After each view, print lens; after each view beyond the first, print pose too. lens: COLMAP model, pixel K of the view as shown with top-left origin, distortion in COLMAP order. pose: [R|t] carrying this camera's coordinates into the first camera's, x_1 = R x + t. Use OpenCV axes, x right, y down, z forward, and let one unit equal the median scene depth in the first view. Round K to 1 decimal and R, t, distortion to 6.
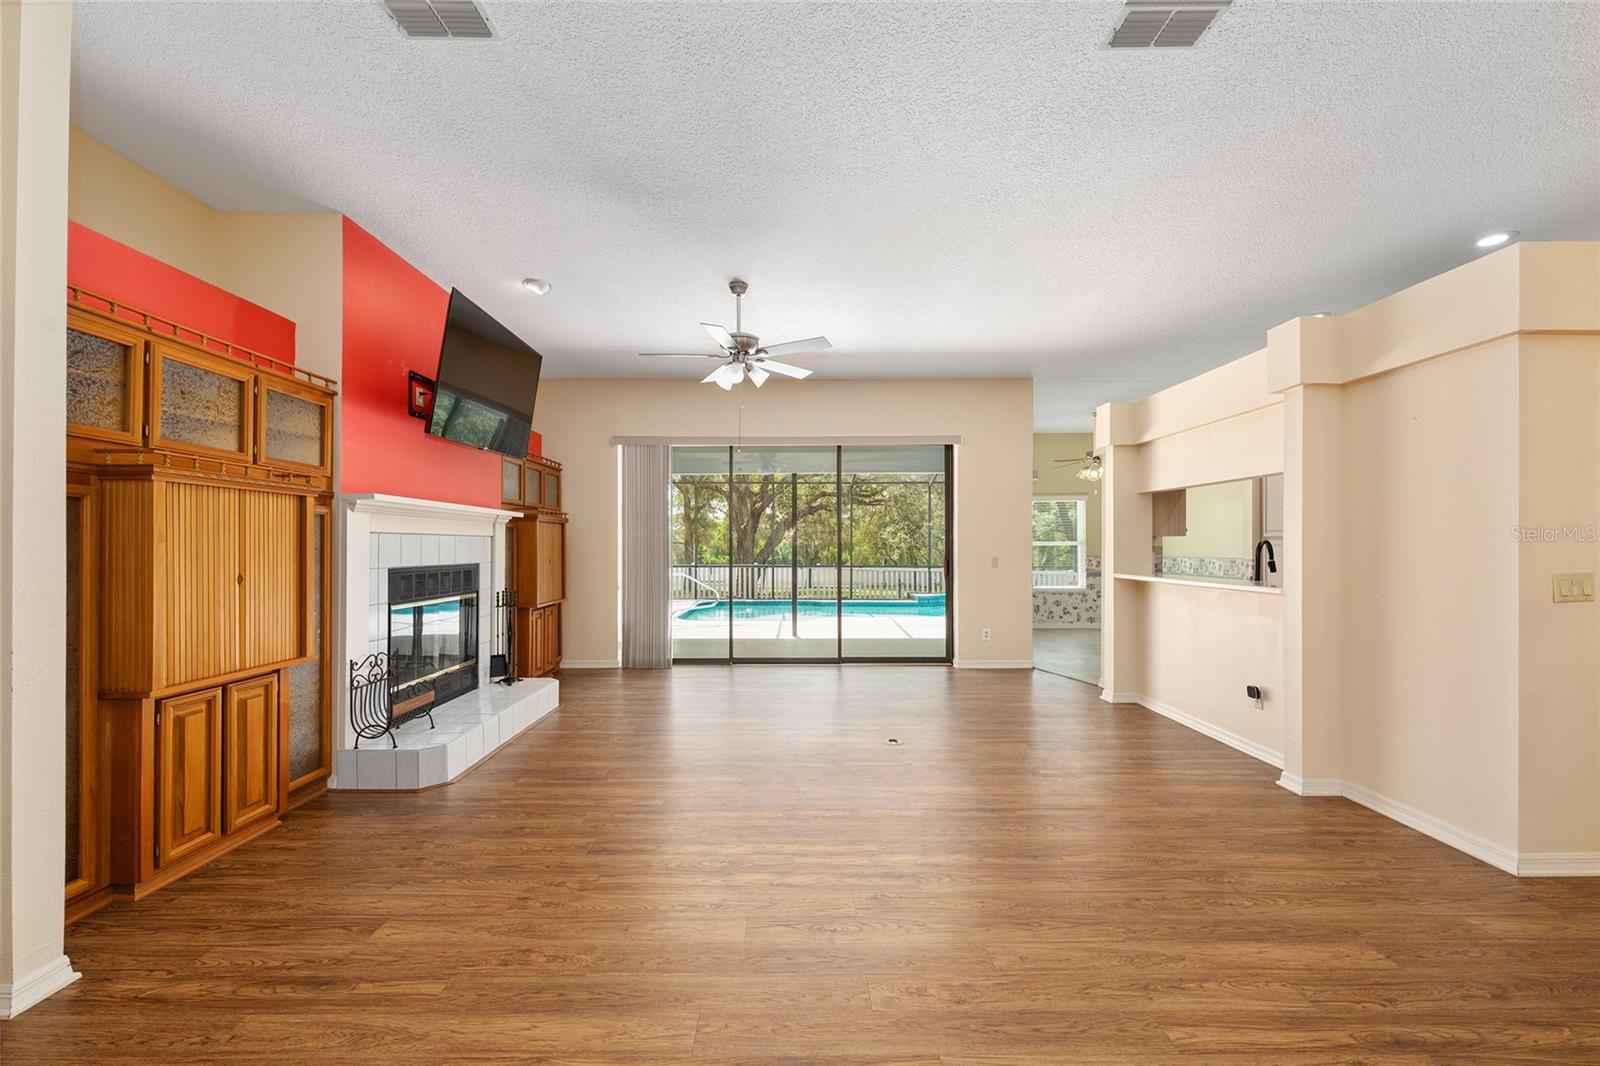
lens RADIAL K [[632.4, 0, 792.2], [0, 632.4, 548.8], [0, 0, 1]] dist [0.002620, -0.001206]
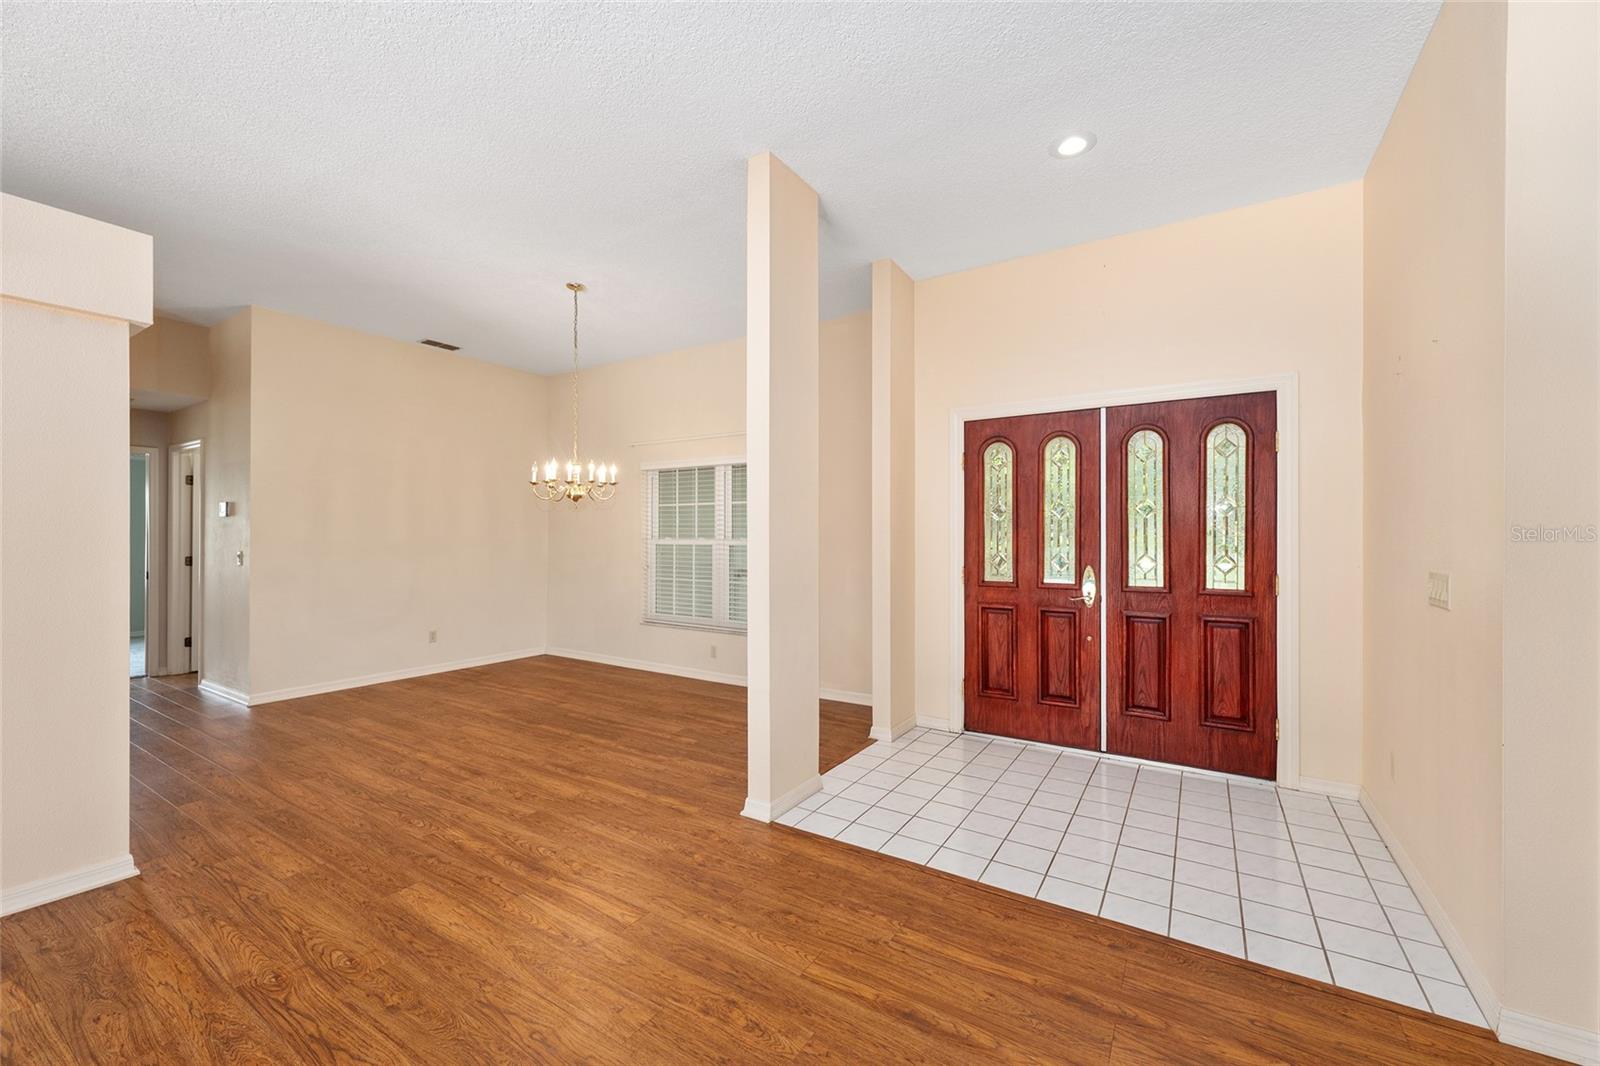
lens RADIAL K [[632.4, 0, 805.3], [0, 632.4, 535.7], [0, 0, 1]] dist [0.002620, -0.001206]
pose [[-0.844817, 0.000383, 0.535055, -0.175120], [0.001364, 0.999998, 0.001438, -0.007342], [-0.535053, 0.001945, -0.844816, 0.857310]]
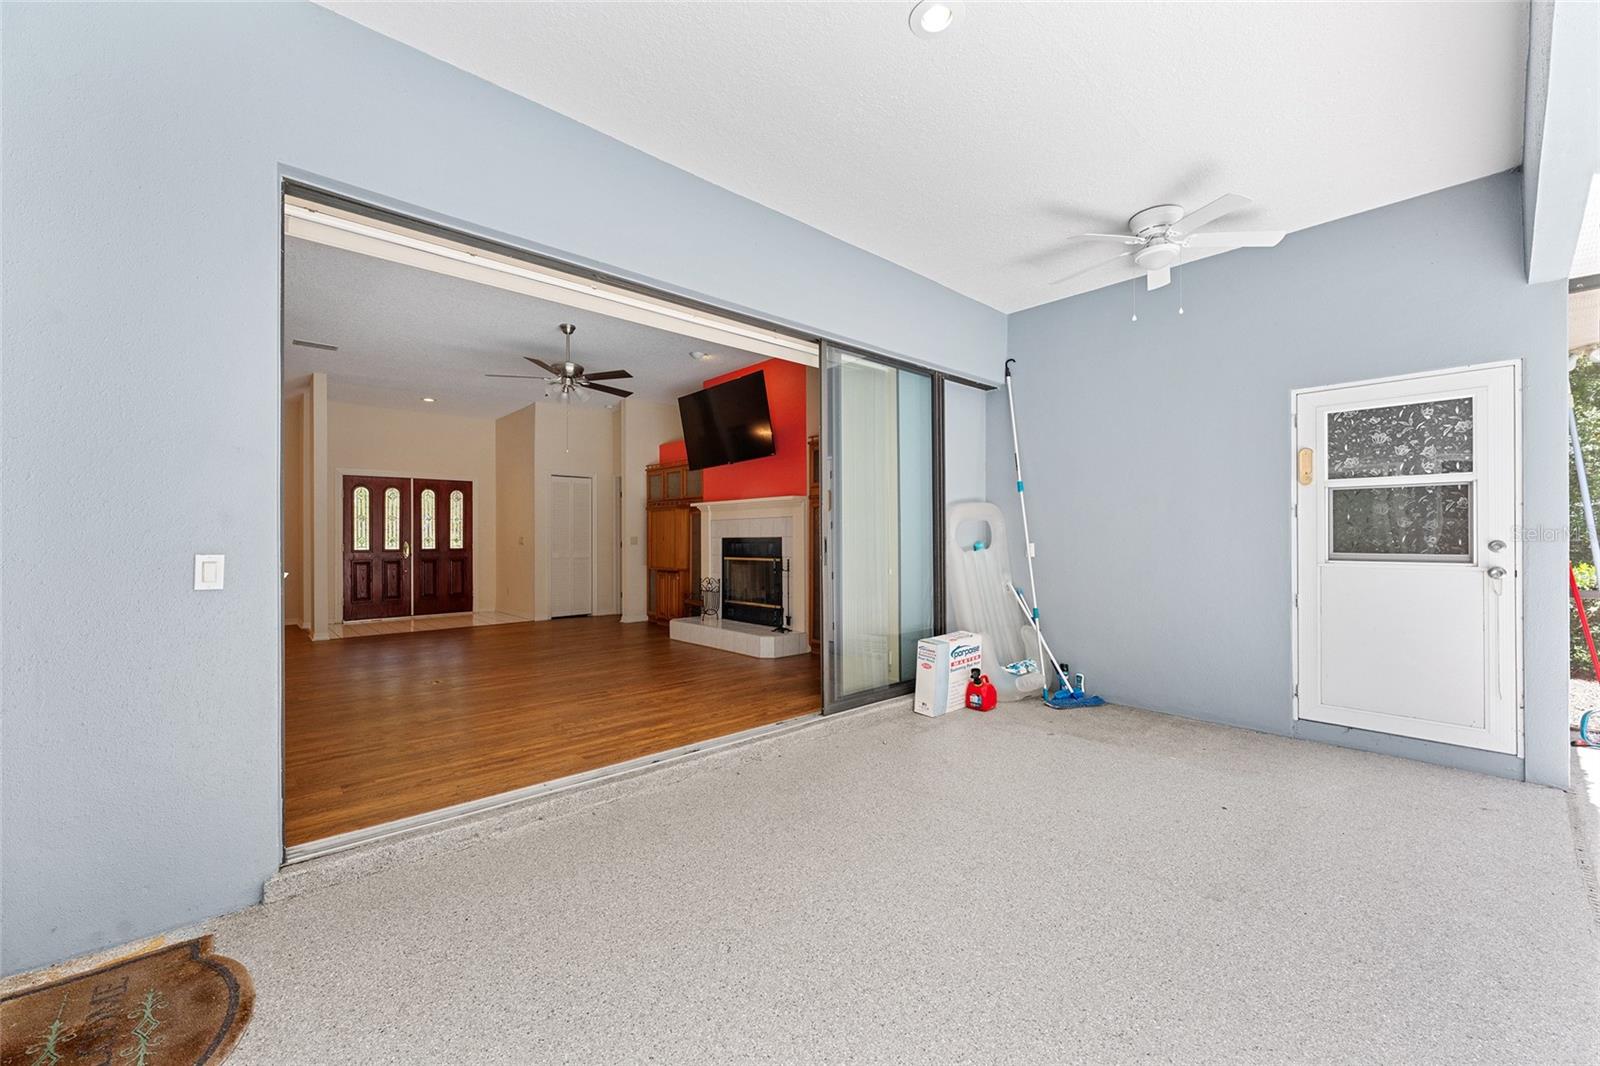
lens RADIAL K [[632.4, 0, 795.4], [0, 632.4, 531.0], [0, 0, 1]] dist [0.002620, -0.001206]
pose [[-0.745634, -0.004374, -0.666341, 0.514250], [0.002227, 0.999957, -0.009057, 0.028977], [0.666352, -0.008237, -0.745592, 2.679480]]
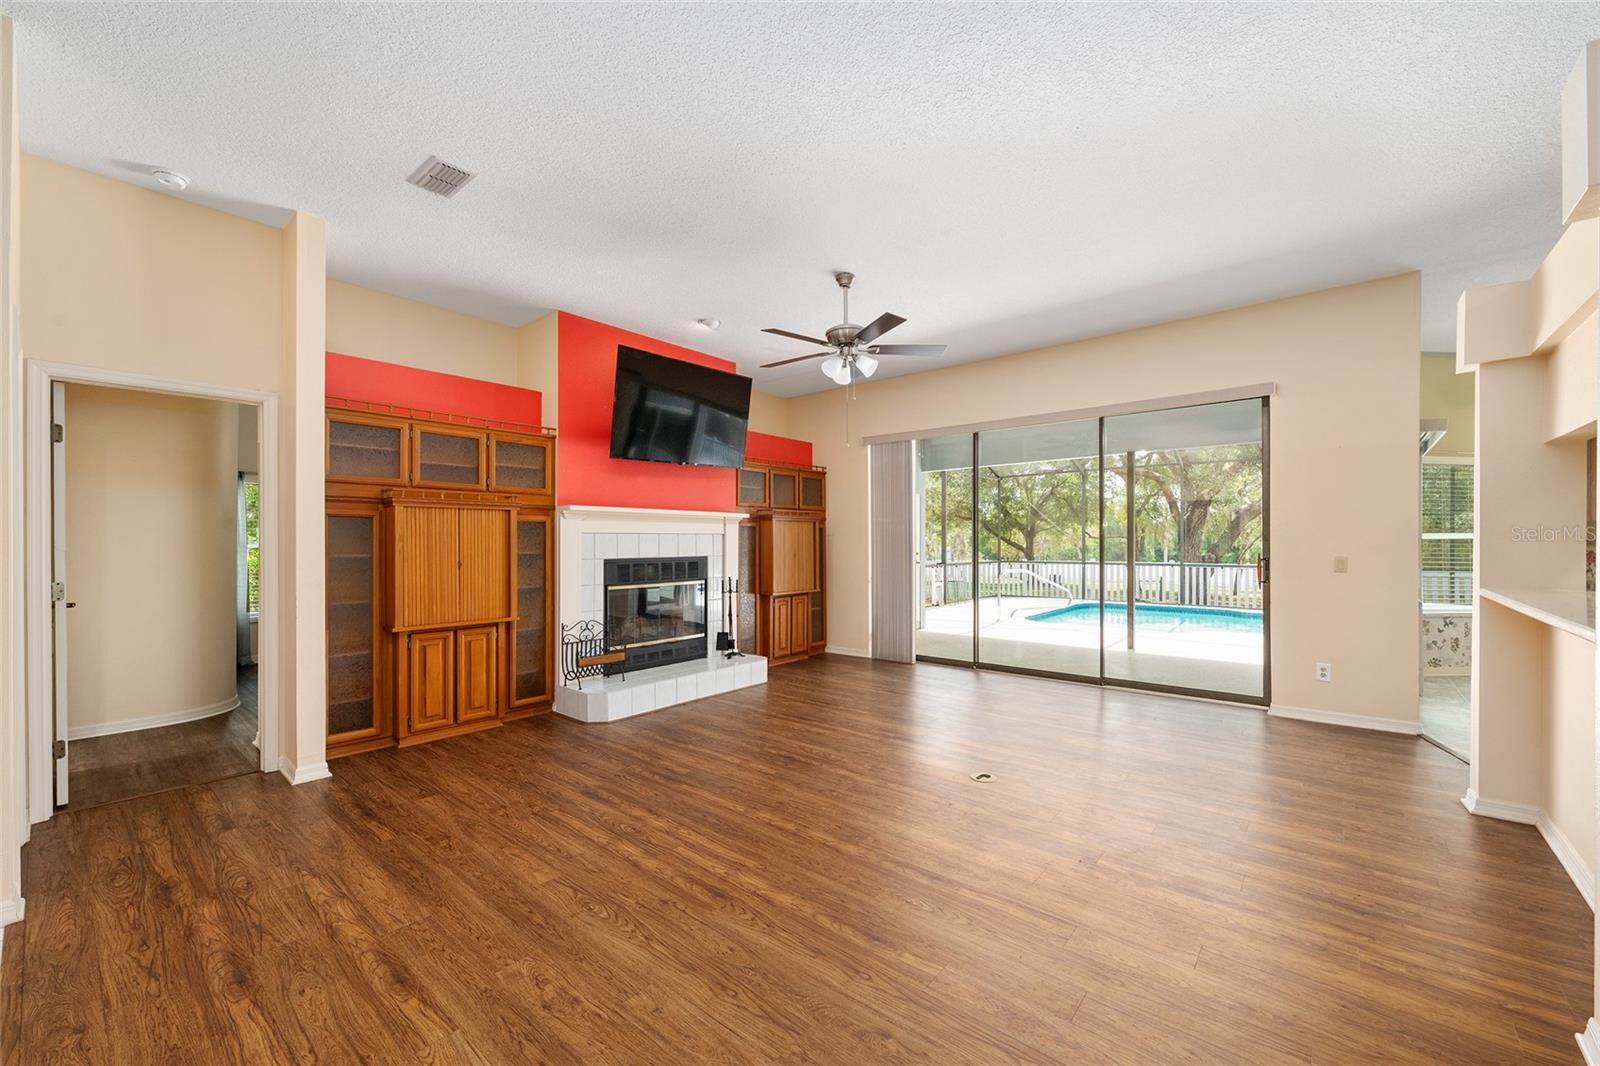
lens RADIAL K [[632.4, 0, 805.8], [0, 632.4, 547.3], [0, 0, 1]] dist [0.002620, -0.001206]
pose [[0.763649, 0.002671, -0.645626, 0.583400], [0.001469, 0.999982, 0.005875, -0.002339], [0.645630, -0.005435, 0.763631, 0.247340]]
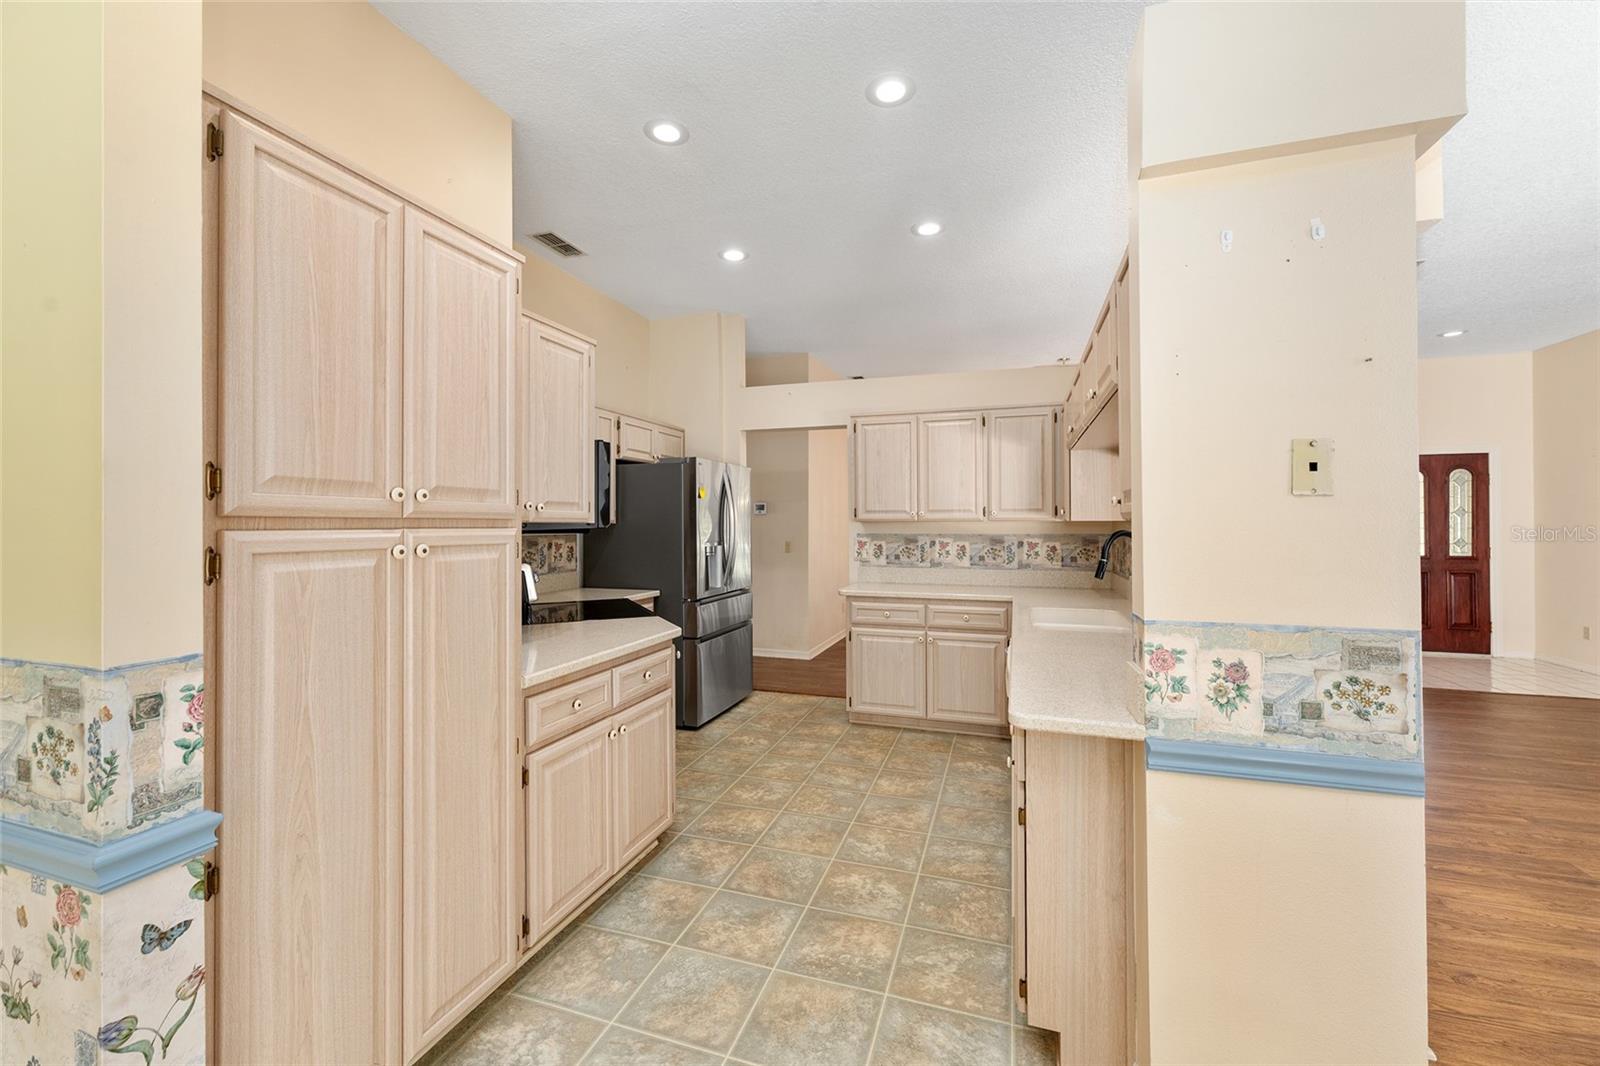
lens RADIAL K [[632.4, 0, 793.6], [0, 632.4, 512.4], [0, 0, 1]] dist [0.002620, -0.001206]
pose [[-0.944651, 0.005602, 0.328029, 0.978265], [0.000870, 0.999893, -0.014571, -0.023061], [-0.328076, -0.013479, -0.944555, 2.015322]]
